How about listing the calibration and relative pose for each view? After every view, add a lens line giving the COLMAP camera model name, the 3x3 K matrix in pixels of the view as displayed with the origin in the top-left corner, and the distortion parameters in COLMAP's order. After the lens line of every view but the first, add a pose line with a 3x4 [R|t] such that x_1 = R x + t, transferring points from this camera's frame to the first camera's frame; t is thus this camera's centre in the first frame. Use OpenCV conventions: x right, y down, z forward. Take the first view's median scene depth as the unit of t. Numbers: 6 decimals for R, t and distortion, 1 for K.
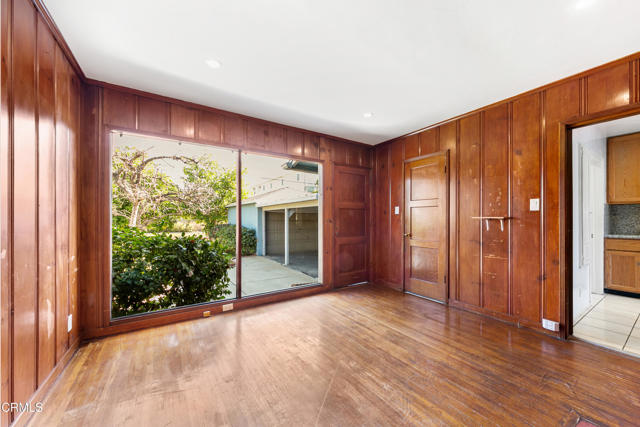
lens RADIAL K [[237.6, 0, 322.2], [0, 237.6, 218.4], [0, 0, 1]] dist [-0.012476, -0.000123]
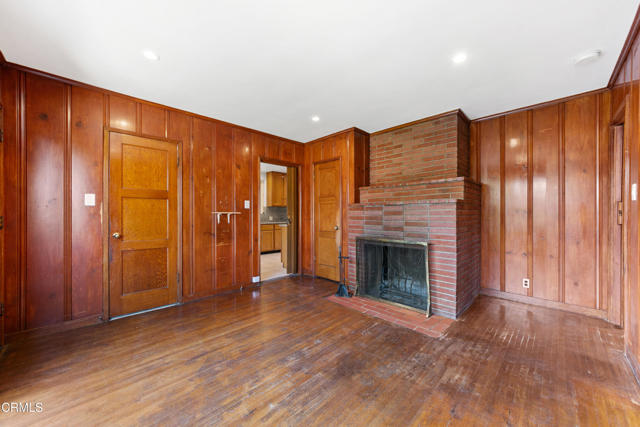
lens RADIAL K [[237.6, 0, 322.5], [0, 237.6, 214.5], [0, 0, 1]] dist [-0.012476, -0.000123]
pose [[-0.207661, 0.002896, 0.978197, -0.644058], [-0.001651, 0.999993, -0.003311, 0.010361], [-0.978200, -0.002303, -0.207655, 0.794135]]
